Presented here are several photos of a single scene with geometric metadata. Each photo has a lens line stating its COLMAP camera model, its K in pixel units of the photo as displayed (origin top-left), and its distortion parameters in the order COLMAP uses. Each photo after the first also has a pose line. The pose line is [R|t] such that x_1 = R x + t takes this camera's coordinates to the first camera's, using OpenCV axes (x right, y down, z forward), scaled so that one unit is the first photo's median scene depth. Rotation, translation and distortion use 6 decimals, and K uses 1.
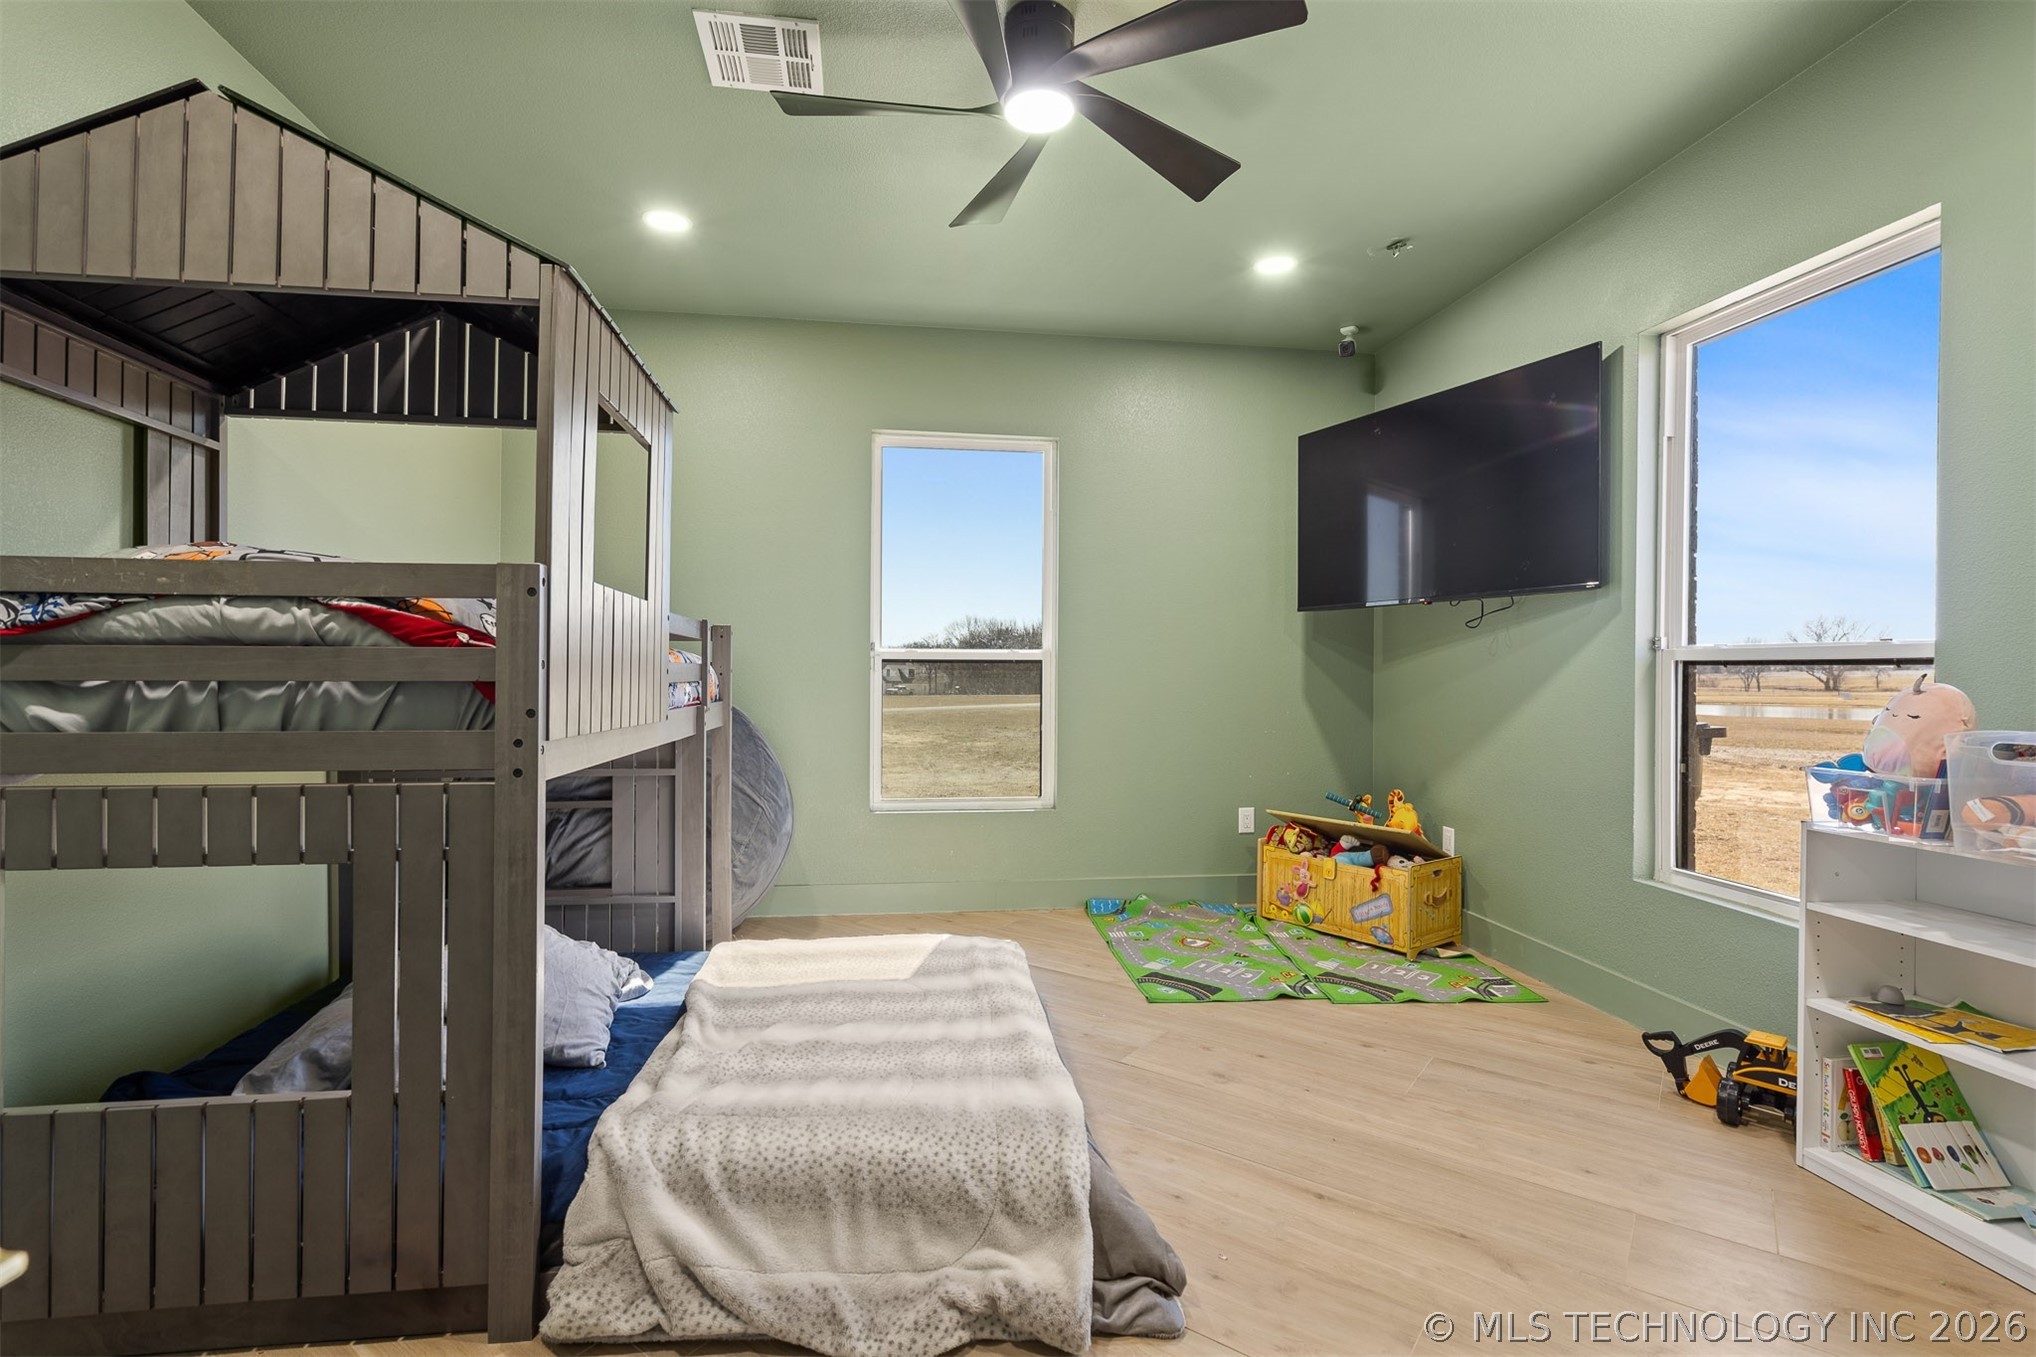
lens RADIAL K [[958.8, 0, 1018.0], [0, 958.8, 678.5], [0, 0, 1]] dist [0.000269, 0.000059]
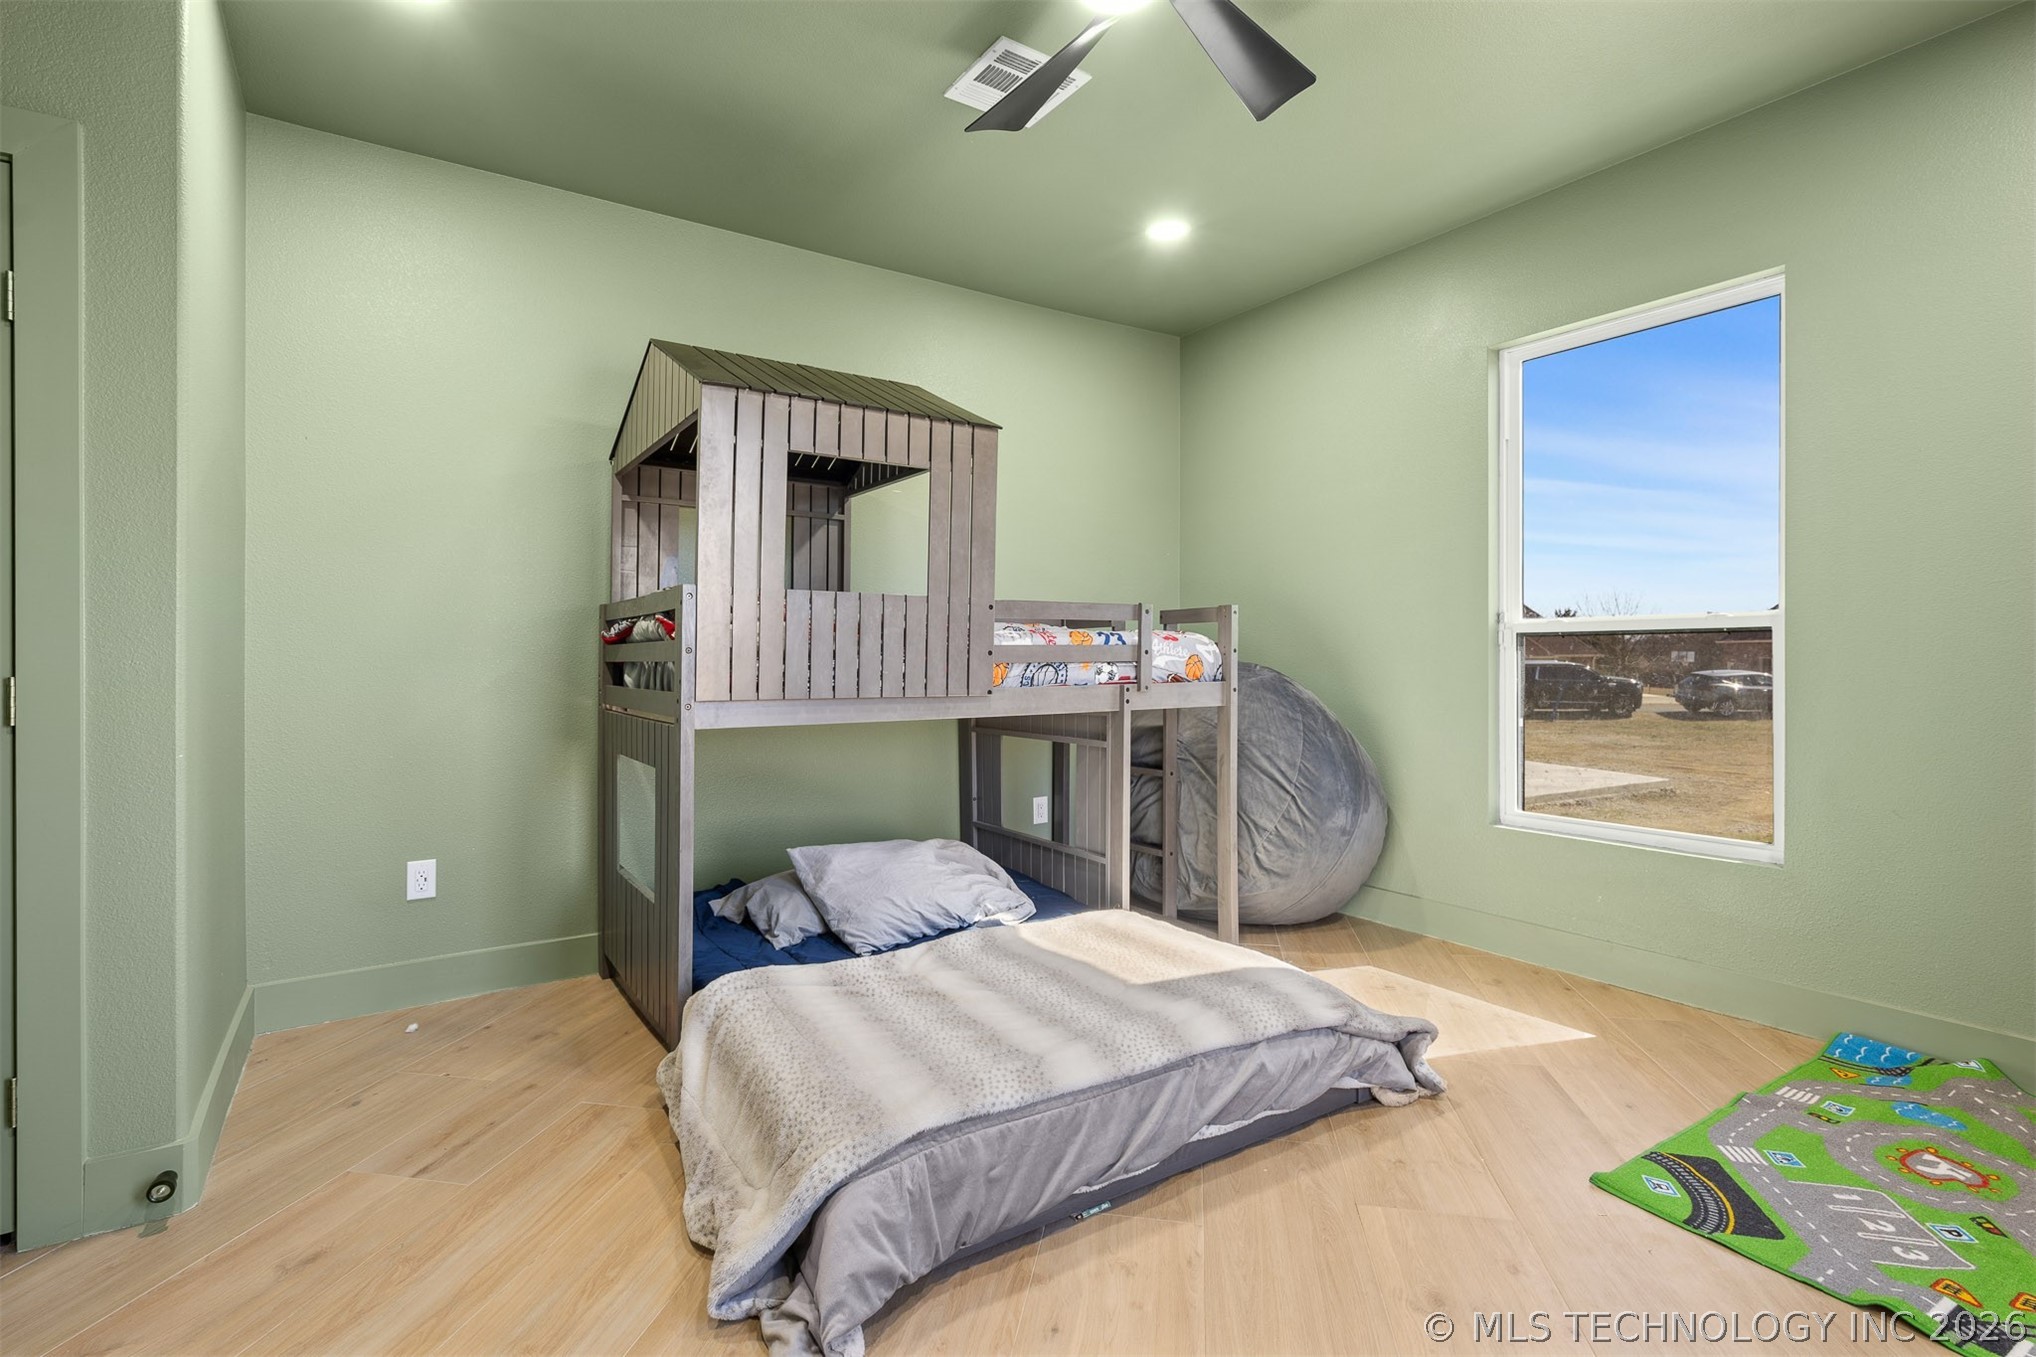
lens RADIAL K [[950.6, 0, 1016.5], [0, 950.6, 661.5], [0, 0, 1]] dist [0.001591, 0.000801]
pose [[0.433136, -0.000427, -0.901329, 0.576445], [0.002847, 0.999996, 0.000895, 0.001158], [0.901324, -0.002954, 0.433135, 0.438163]]
